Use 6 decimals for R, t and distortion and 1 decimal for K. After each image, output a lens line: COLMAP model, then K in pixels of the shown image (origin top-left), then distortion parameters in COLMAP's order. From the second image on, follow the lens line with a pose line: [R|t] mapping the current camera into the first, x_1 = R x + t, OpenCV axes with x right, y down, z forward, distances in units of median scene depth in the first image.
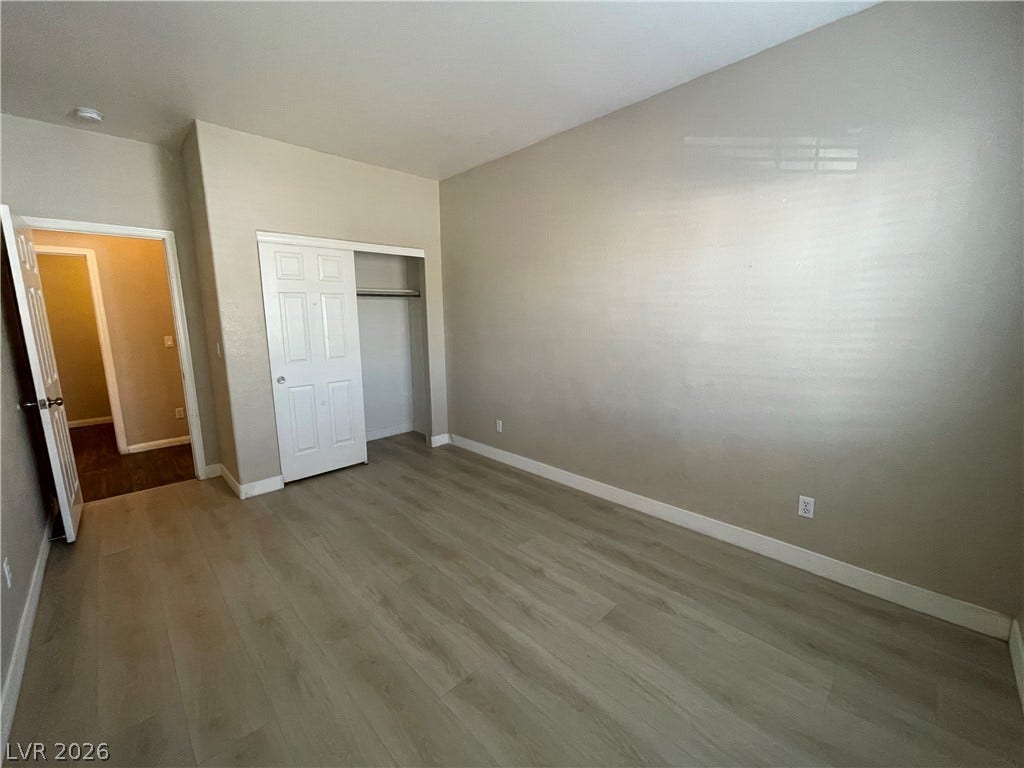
lens RADIAL K [[411.6, 0, 507.6], [0, 411.6, 386.2], [0, 0, 1]] dist [-0.000480, -0.002031]
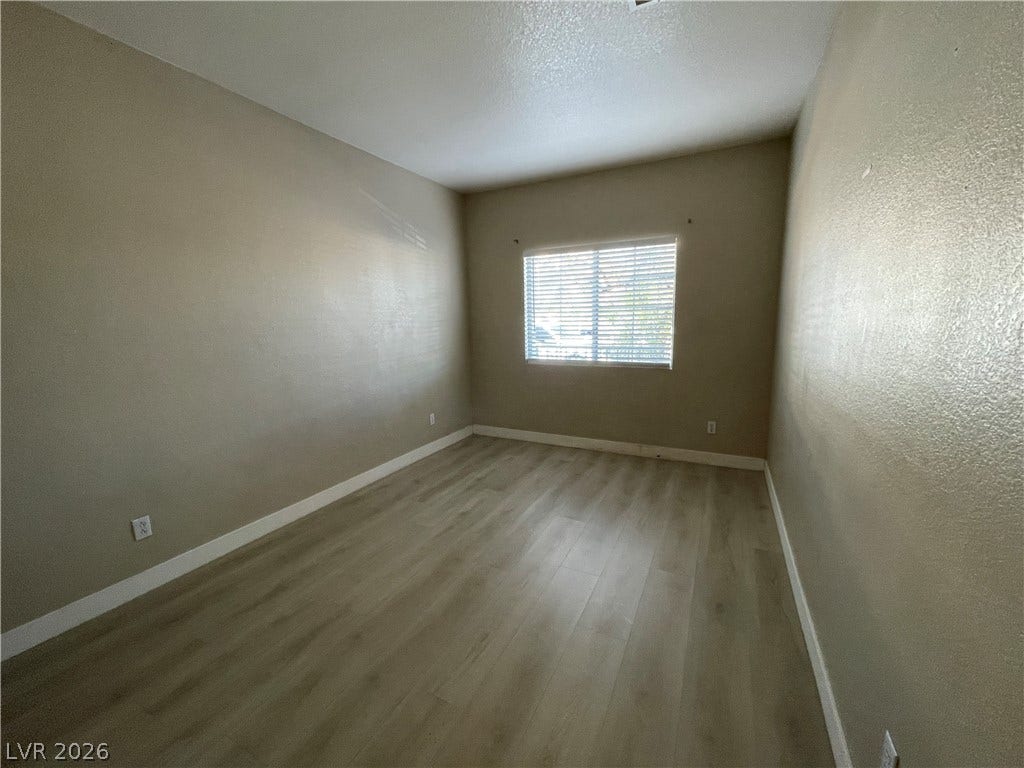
lens RADIAL K [[411.6, 0, 511.1], [0, 411.6, 388.7], [0, 0, 1]] dist [-0.000480, -0.002031]
pose [[-0.316534, -0.152138, 0.936301, -1.096472], [0.183066, 0.958701, 0.217667, -0.181782], [-0.930748, 0.240304, -0.275610, 1.083133]]
